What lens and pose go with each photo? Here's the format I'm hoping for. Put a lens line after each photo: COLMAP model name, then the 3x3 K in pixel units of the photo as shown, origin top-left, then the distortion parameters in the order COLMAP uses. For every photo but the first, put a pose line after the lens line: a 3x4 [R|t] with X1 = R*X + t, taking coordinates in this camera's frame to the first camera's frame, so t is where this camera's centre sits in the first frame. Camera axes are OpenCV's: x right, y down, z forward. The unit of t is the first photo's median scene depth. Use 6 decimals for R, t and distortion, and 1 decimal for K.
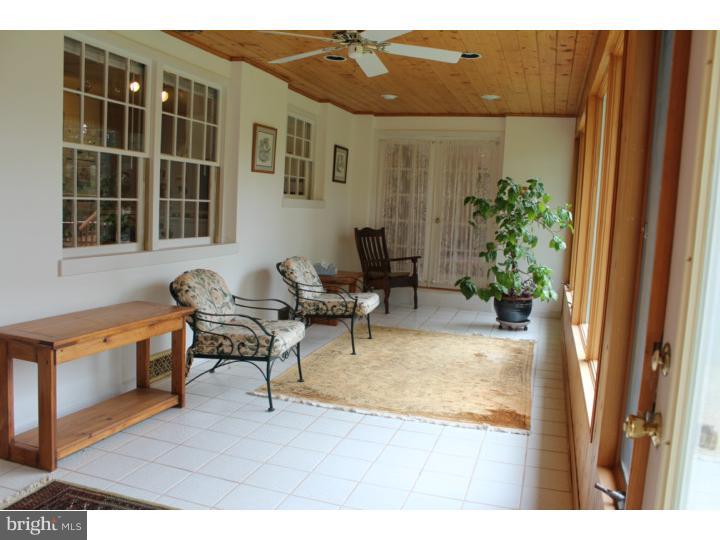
lens RADIAL K [[605.6, 0, 362.2], [0, 605.6, 267.8], [0, 0, 1]] dist [-0.137476, 0.118098]
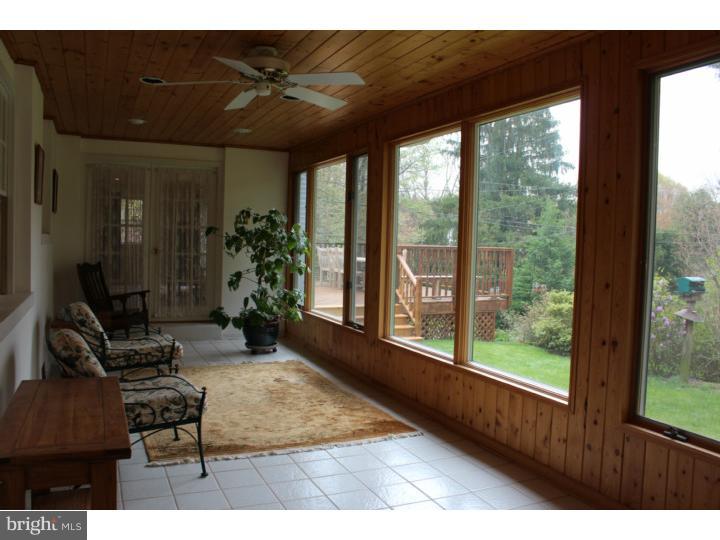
lens RADIAL K [[605.6, 0, 362.4], [0, 605.6, 268.6], [0, 0, 1]] dist [-0.137476, 0.118098]
pose [[0.746974, -0.057695, 0.662345, -0.486362], [0.078292, 0.996929, -0.001455, -0.045457], [-0.660227, 0.052943, 0.749198, 0.146323]]
